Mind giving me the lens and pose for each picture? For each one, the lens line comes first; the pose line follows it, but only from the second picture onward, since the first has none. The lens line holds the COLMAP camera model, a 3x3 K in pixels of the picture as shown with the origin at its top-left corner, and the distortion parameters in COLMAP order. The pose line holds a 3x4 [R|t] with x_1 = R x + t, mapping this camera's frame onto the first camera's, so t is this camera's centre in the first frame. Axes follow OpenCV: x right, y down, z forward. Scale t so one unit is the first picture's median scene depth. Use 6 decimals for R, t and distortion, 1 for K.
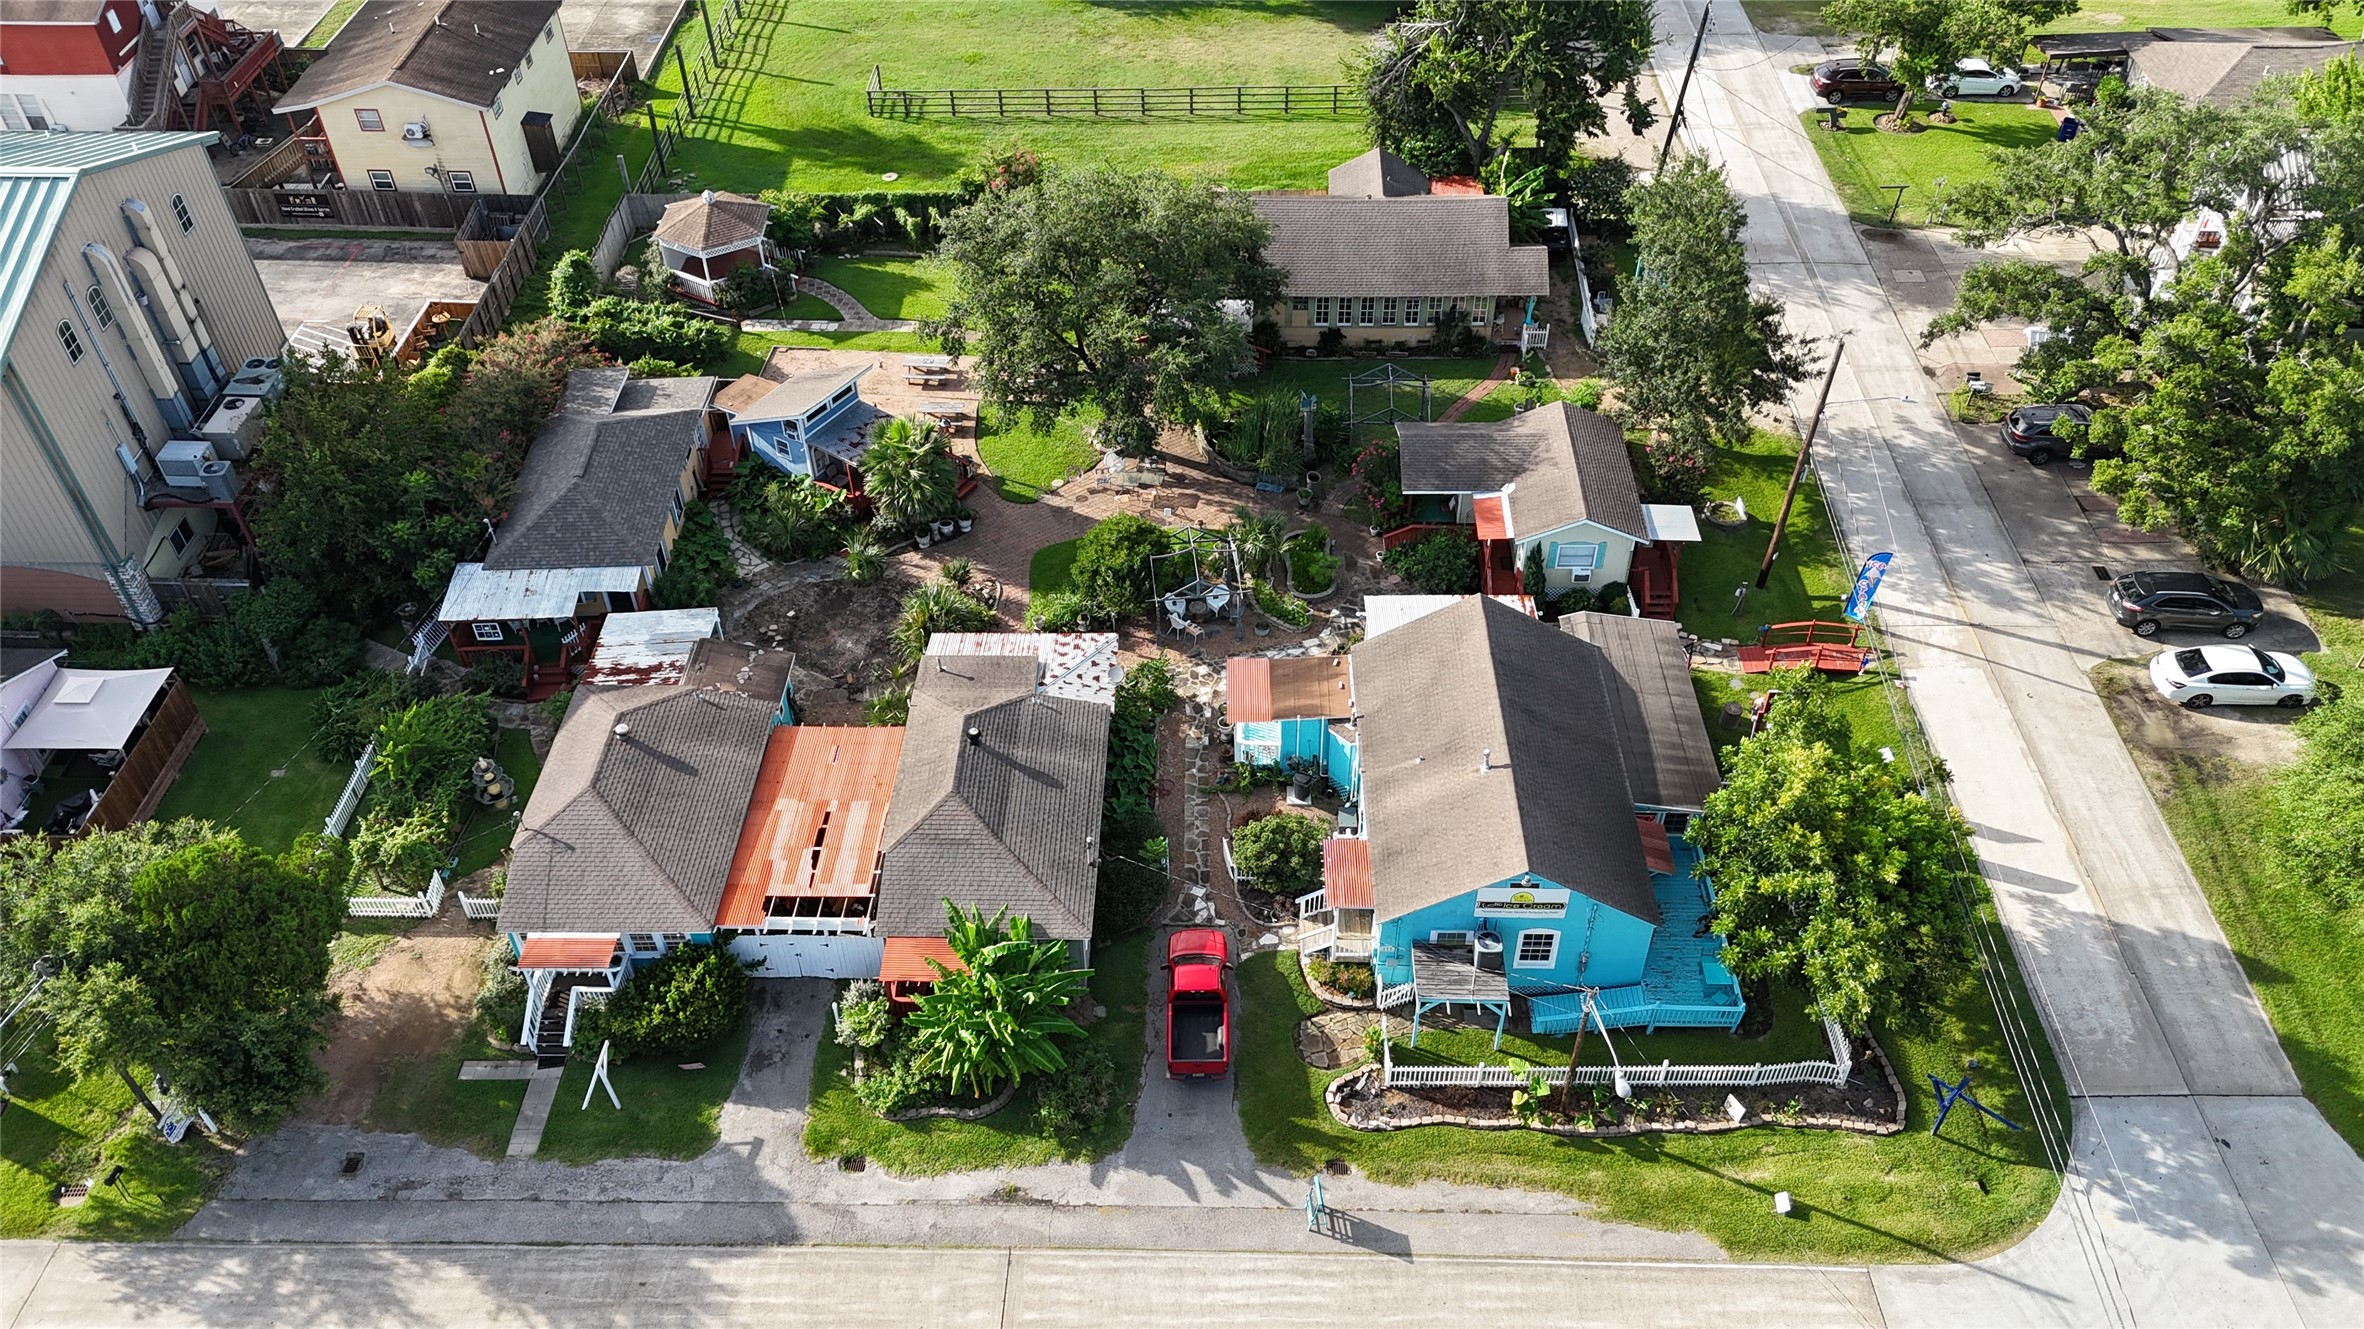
lens RADIAL K [[1707.6, 0, 1182.0], [0, 1707.6, 664.5], [0, 0, 1]] dist [0.082715, -0.067815]
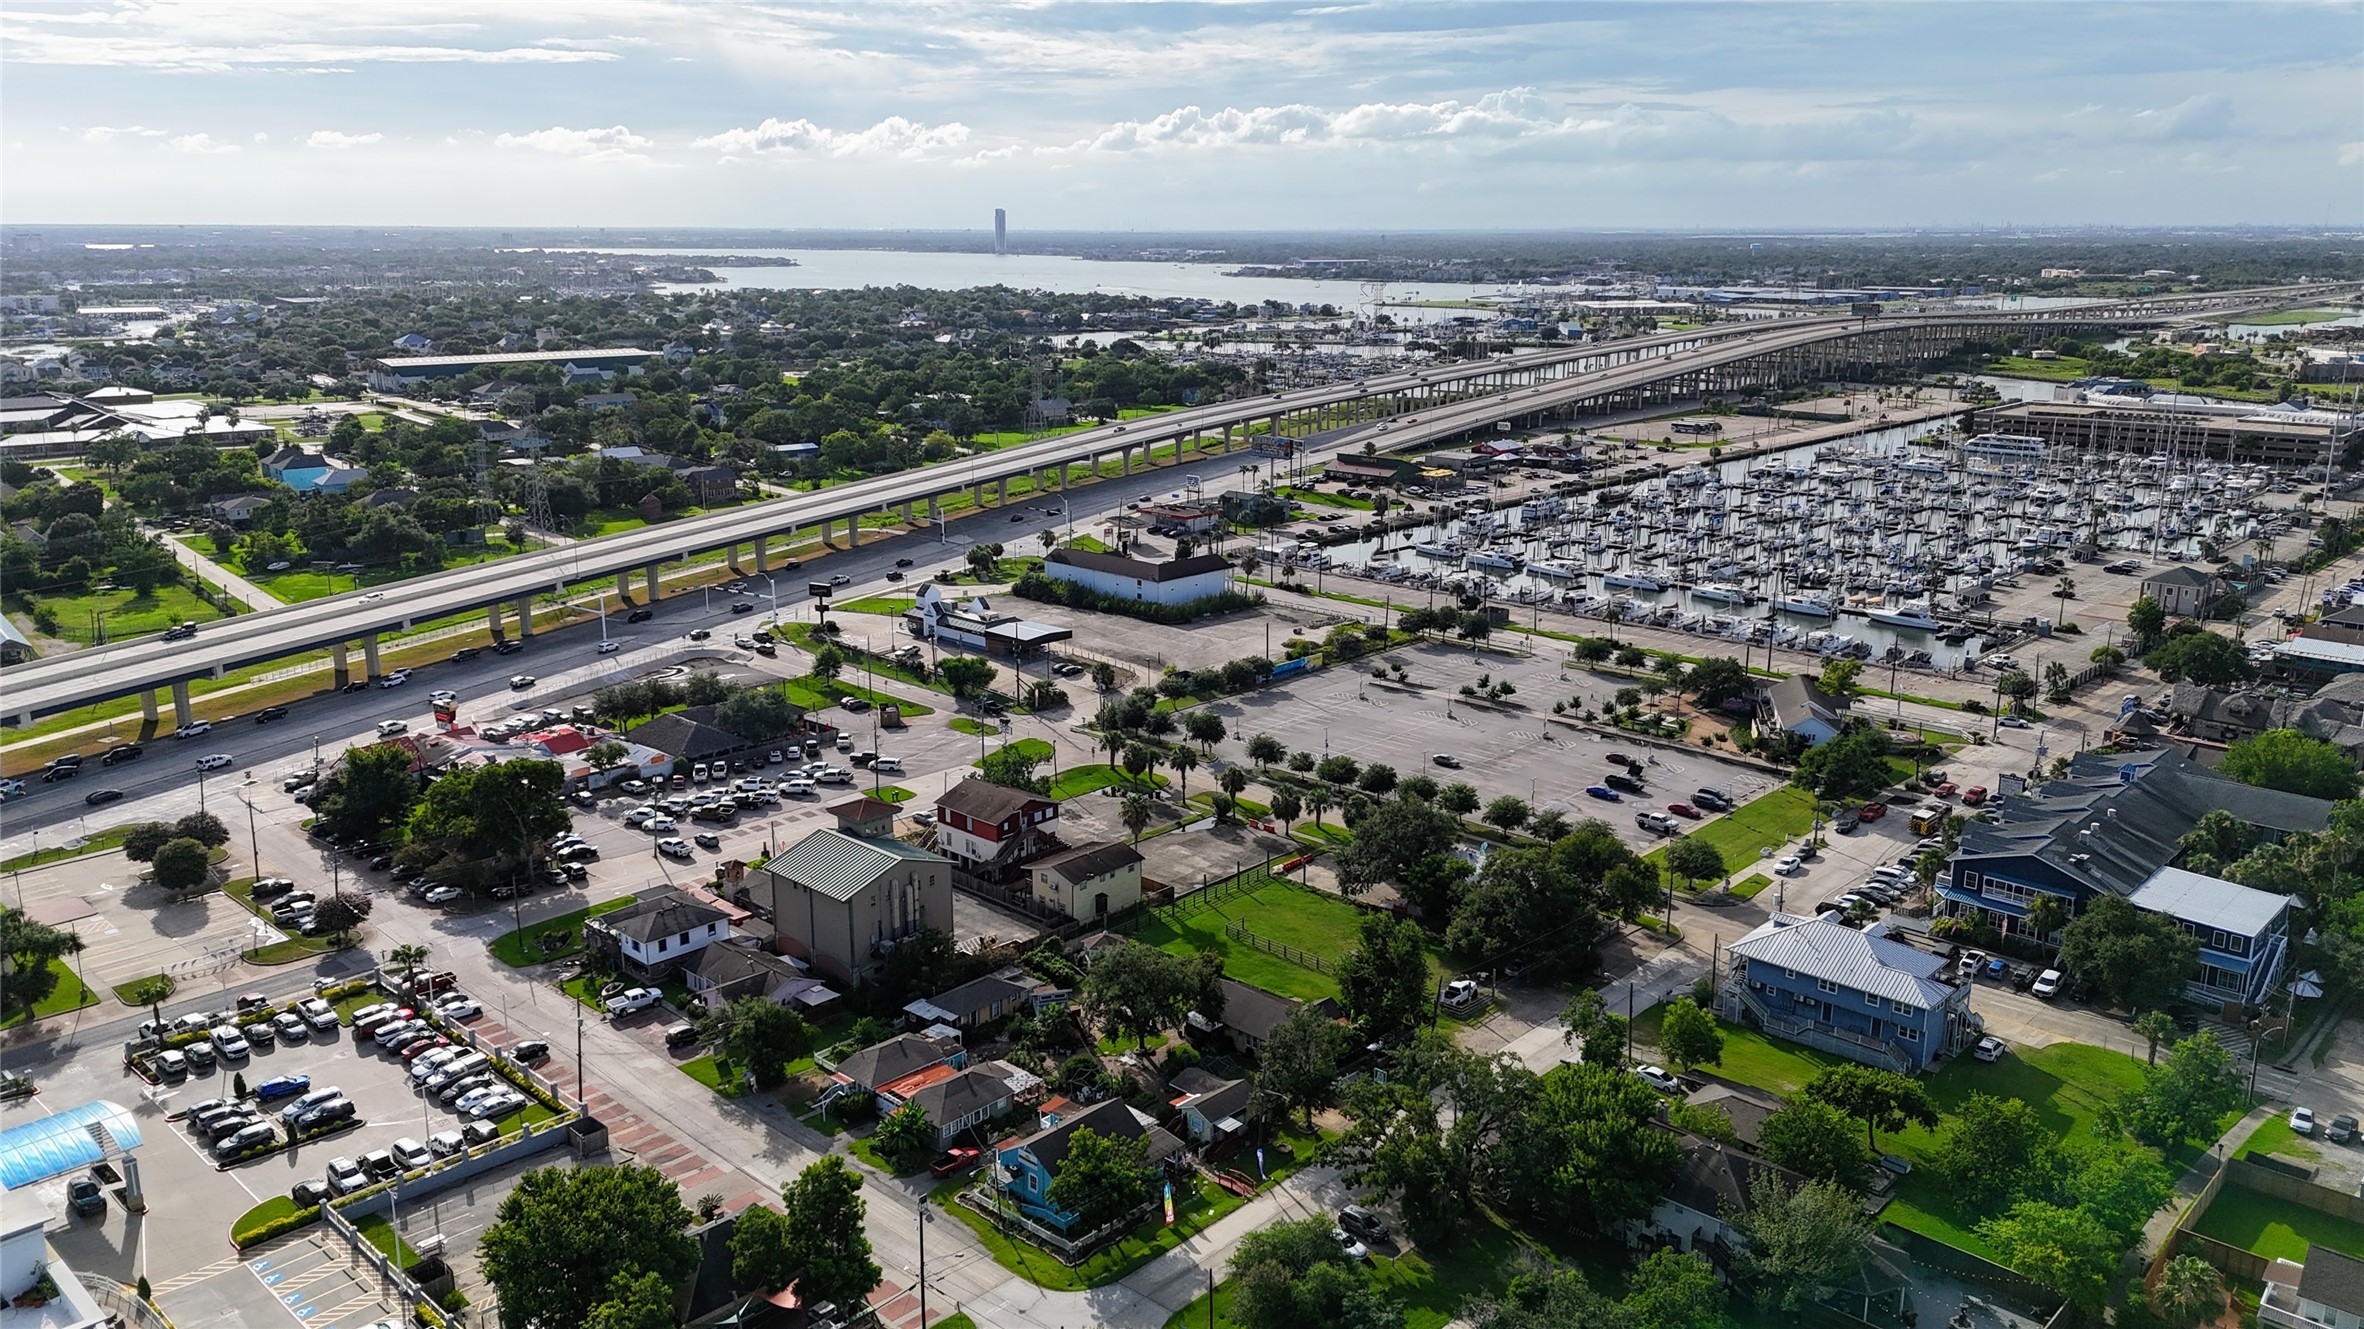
lens RADIAL K [[1707.6, 0, 1182.0], [0, 1707.6, 664.5], [0, 0, 1]] dist [0.082715, -0.067815]
pose [[0.740379, 0.175159, -0.648967, 1.799748], [-0.467050, 0.828389, -0.309251, 0.178415], [0.483429, 0.532063, 0.695130, -1.222213]]
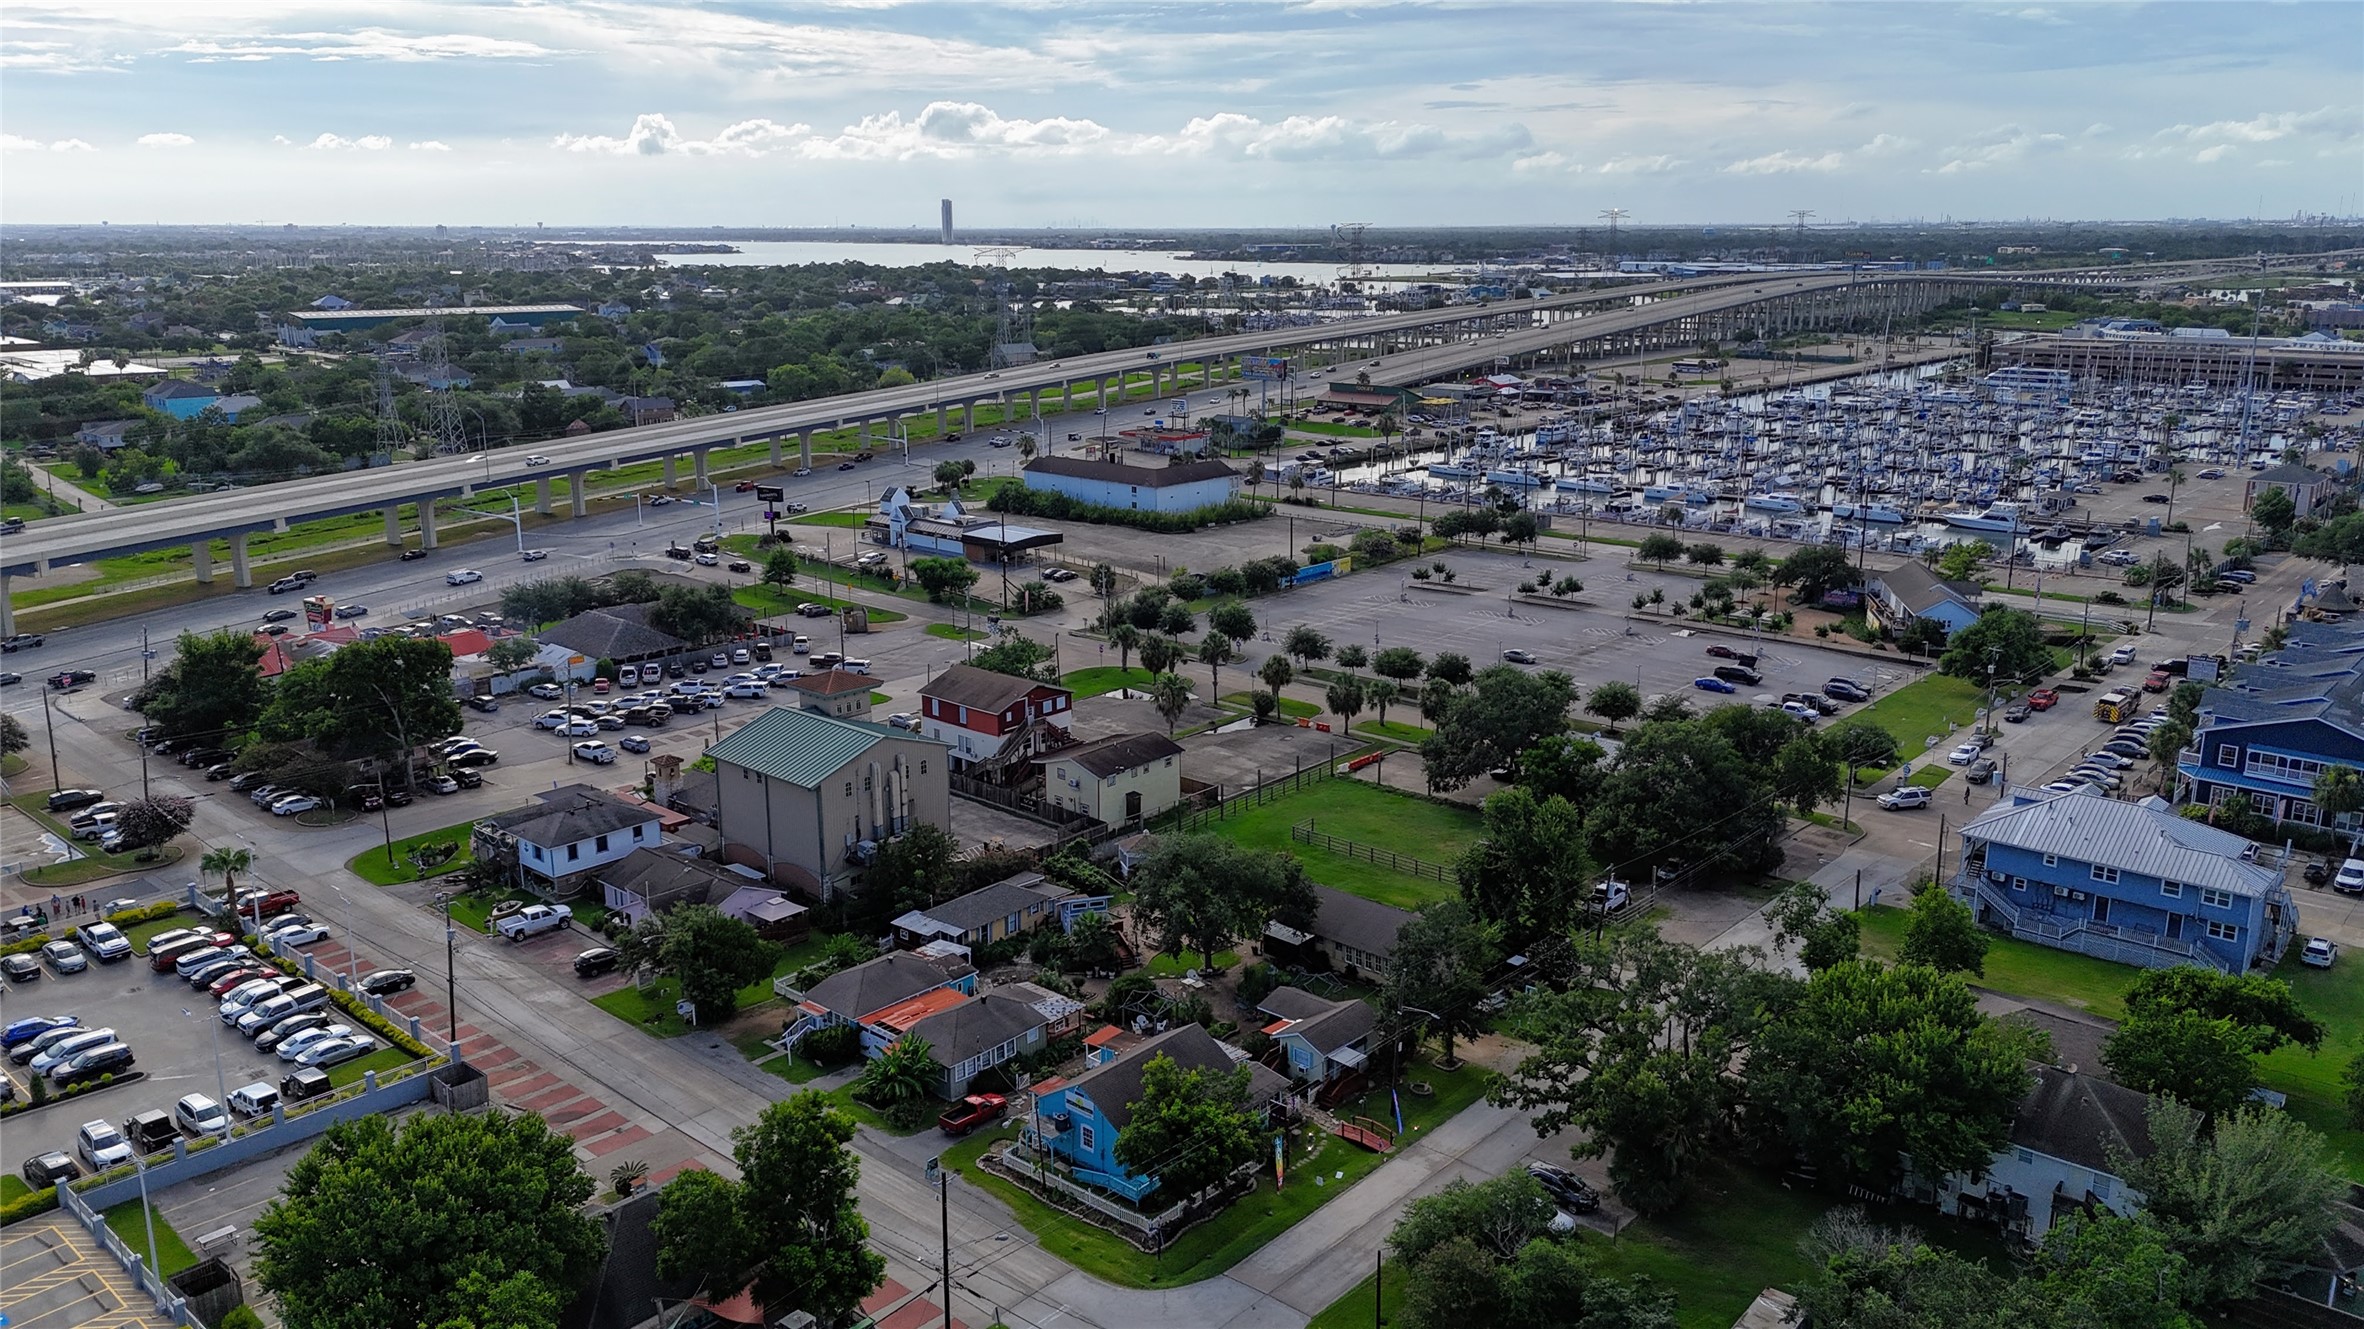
lens RADIAL K [[1707.6, 0, 1182.0], [0, 1707.6, 664.5], [0, 0, 1]] dist [0.082715, -0.067815]
pose [[0.760422, 0.168019, -0.627318, 1.259349], [-0.449702, 0.833126, -0.321977, 0.249969], [0.468536, 0.526944, 0.709086, -0.664530]]
